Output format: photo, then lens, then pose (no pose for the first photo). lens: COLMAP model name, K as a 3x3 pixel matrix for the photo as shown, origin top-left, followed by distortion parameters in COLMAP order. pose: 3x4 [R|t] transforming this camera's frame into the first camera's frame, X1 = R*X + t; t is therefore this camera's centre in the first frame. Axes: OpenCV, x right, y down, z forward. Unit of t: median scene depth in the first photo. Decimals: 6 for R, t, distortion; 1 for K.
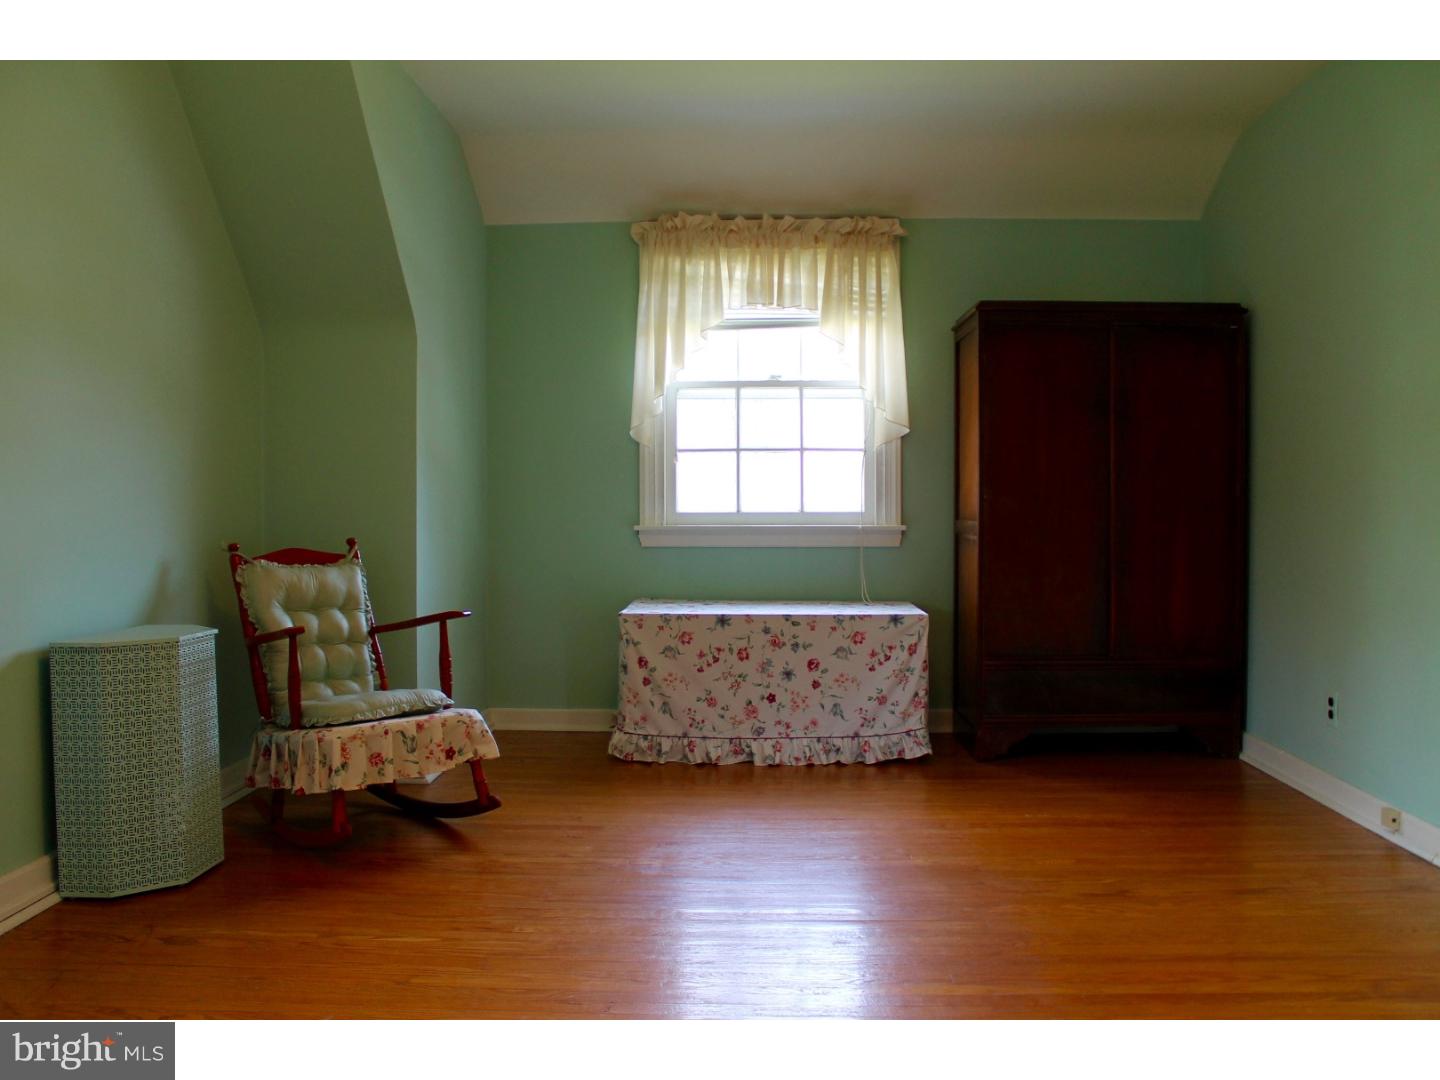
lens RADIAL K [[1201.5, 0, 716.3], [0, 1201.5, 544.0], [0, 0, 1]] dist [-0.169013, 0.151041]
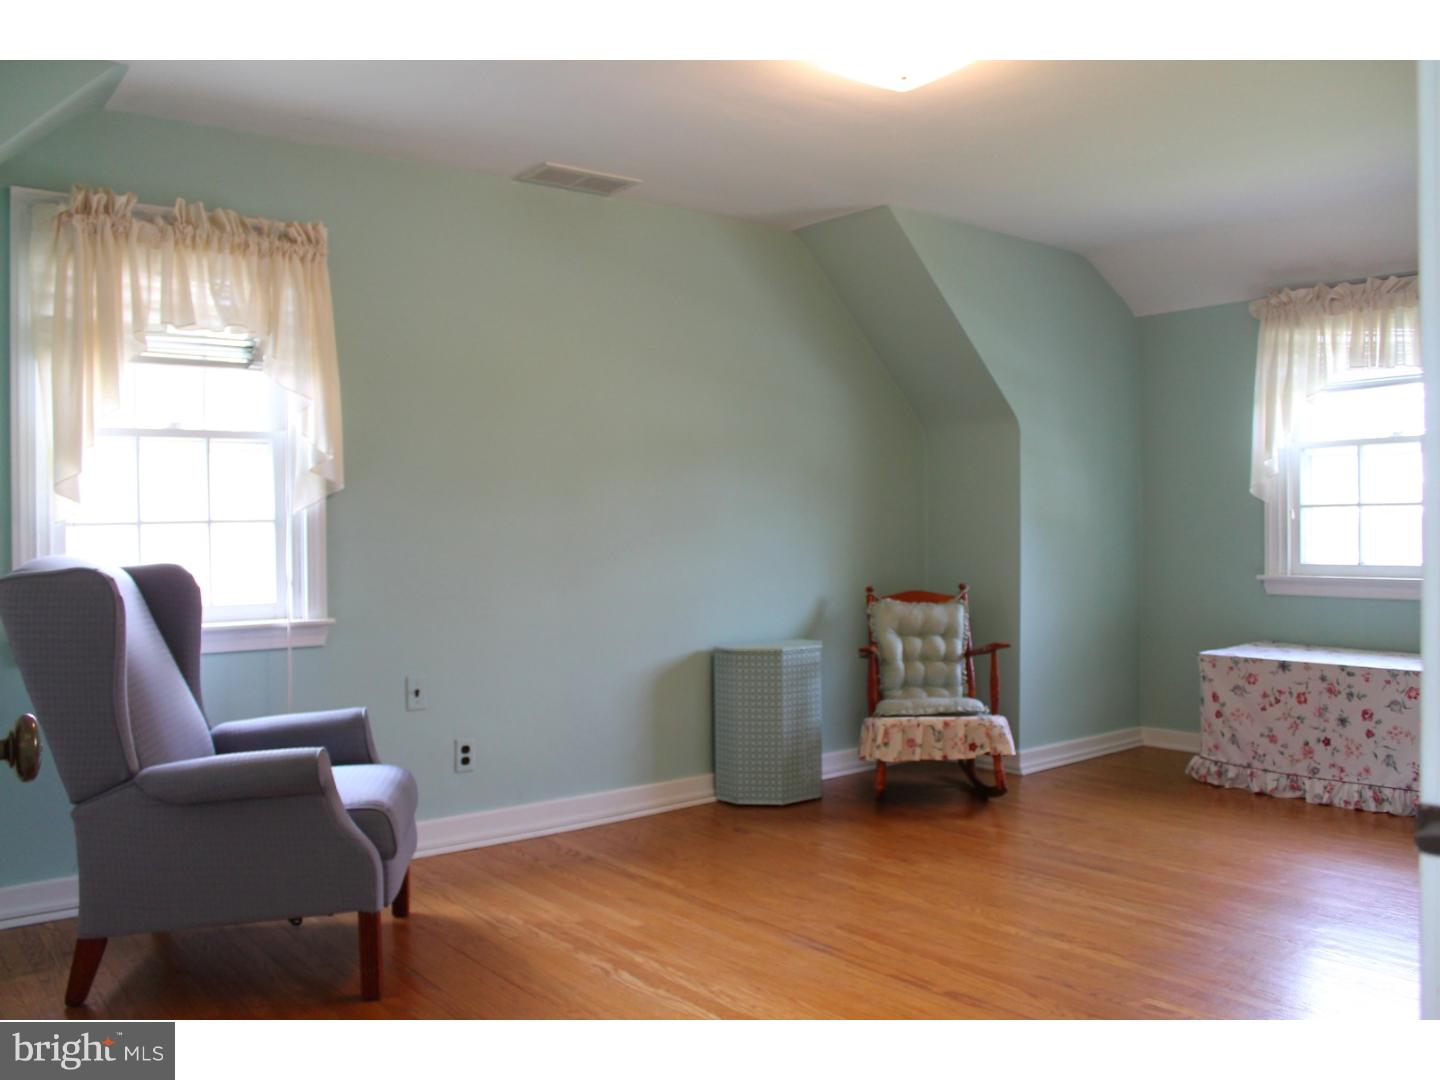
lens RADIAL K [[1201.5, 0, 716.3], [0, 1201.5, 544.0], [0, 0, 1]] dist [-0.169013, 0.151041]
pose [[0.664803, 0.007905, -0.746977, 0.454636], [-0.016815, 0.999849, -0.004384, -0.034636], [0.746830, 0.015475, 0.664835, -0.099017]]
